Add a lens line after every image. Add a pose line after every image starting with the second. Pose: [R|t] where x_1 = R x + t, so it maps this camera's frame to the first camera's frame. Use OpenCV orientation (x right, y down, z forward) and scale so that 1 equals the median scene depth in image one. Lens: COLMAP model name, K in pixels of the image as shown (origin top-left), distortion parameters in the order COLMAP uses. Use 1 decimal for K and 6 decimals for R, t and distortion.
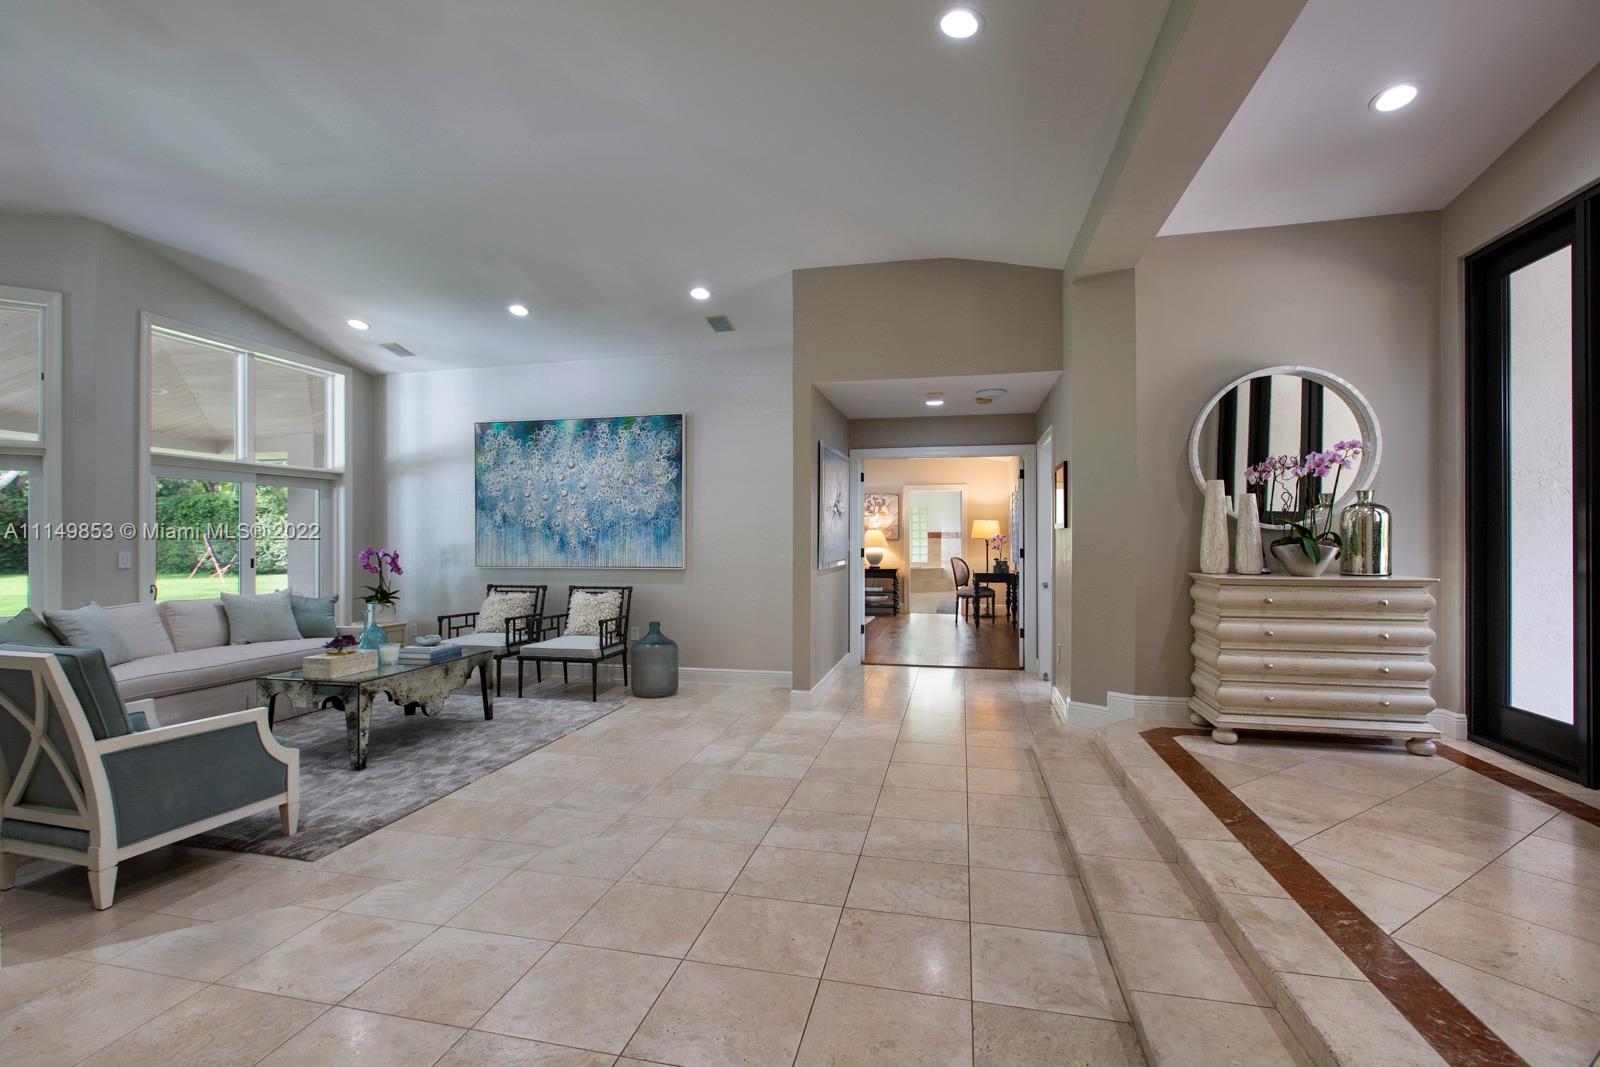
lens RADIAL K [[751.2, 0, 753.0], [0, 751.2, 532.9], [0, 0, 1]] dist [0.001111, 0.000991]
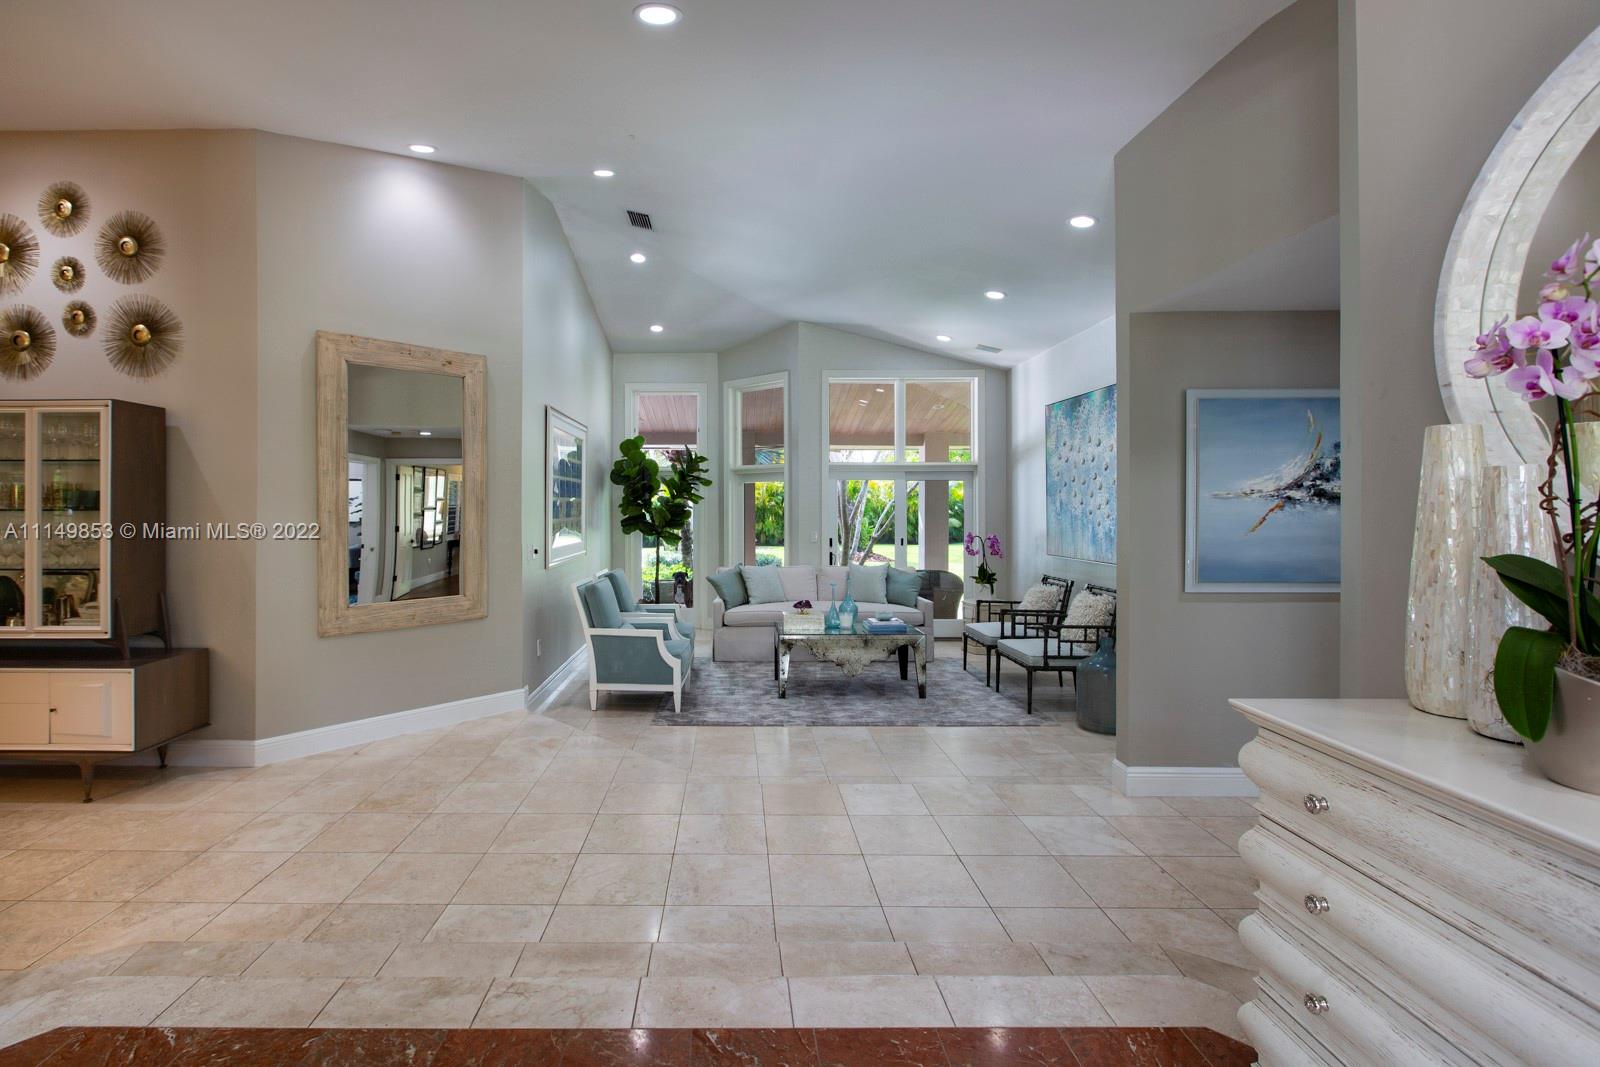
lens RADIAL K [[764.2, 0, 660.6], [0, 764.2, 530.0], [0, 0, 1]] dist [-0.001812, -0.000262]
pose [[0.164252, 0.027587, -0.986033, 0.547007], [0.010458, 0.999504, 0.029706, -0.023243], [0.986363, -0.015191, 0.163882, 0.382283]]
